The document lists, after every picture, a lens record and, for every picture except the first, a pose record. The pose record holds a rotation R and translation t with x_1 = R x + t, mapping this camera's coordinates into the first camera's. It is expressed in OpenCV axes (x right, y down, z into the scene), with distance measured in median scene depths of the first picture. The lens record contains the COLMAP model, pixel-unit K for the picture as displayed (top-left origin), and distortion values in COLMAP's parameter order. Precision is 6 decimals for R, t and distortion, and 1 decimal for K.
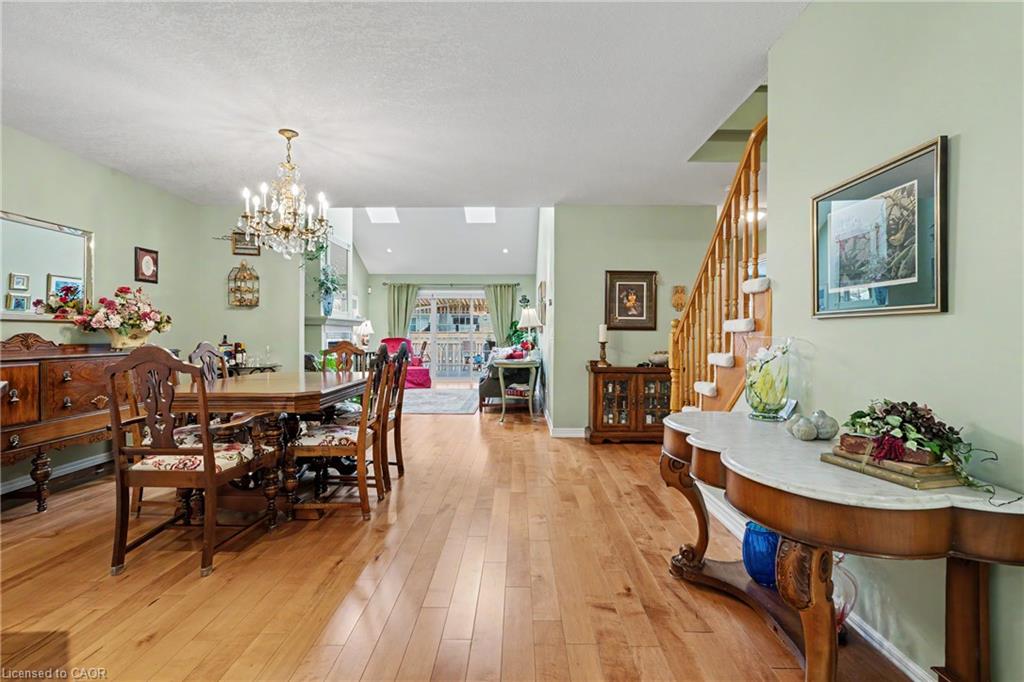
lens RADIAL K [[476.9, 0, 510.8], [0, 476.9, 337.8], [0, 0, 1]] dist [0.000677, 0.000177]
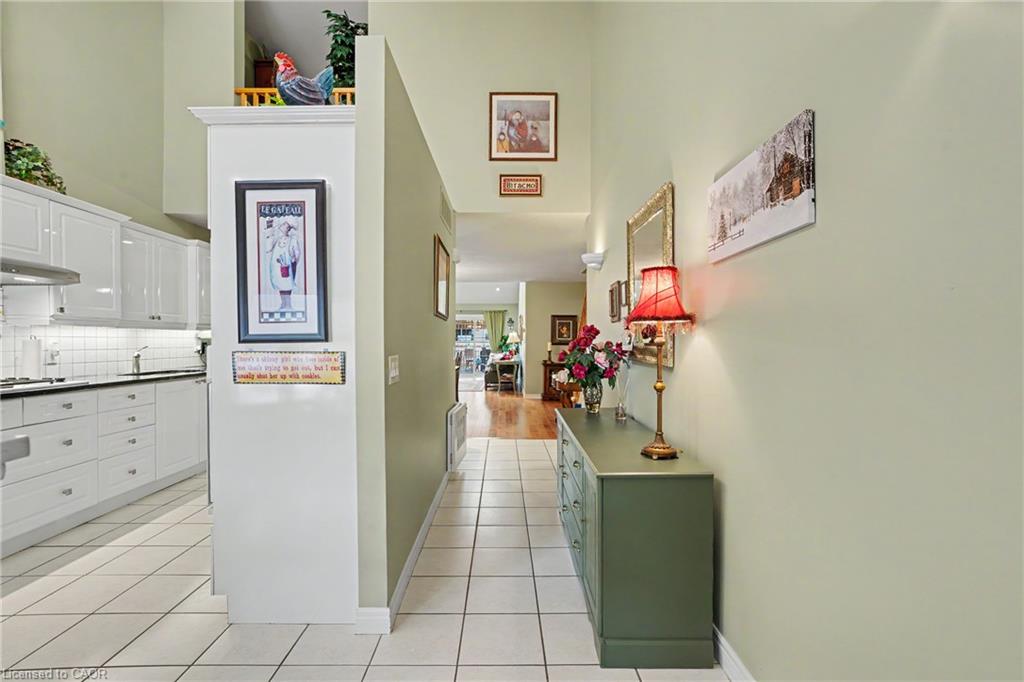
lens RADIAL K [[476.9, 0, 508.1], [0, 476.9, 344.3], [0, 0, 1]] dist [0.000677, 0.000177]
pose [[0.999697, -0.001126, 0.024604, -0.025874], [0.001095, 0.999999, 0.001260, -0.017628], [-0.024605, -0.001232, 0.999696, -0.808936]]
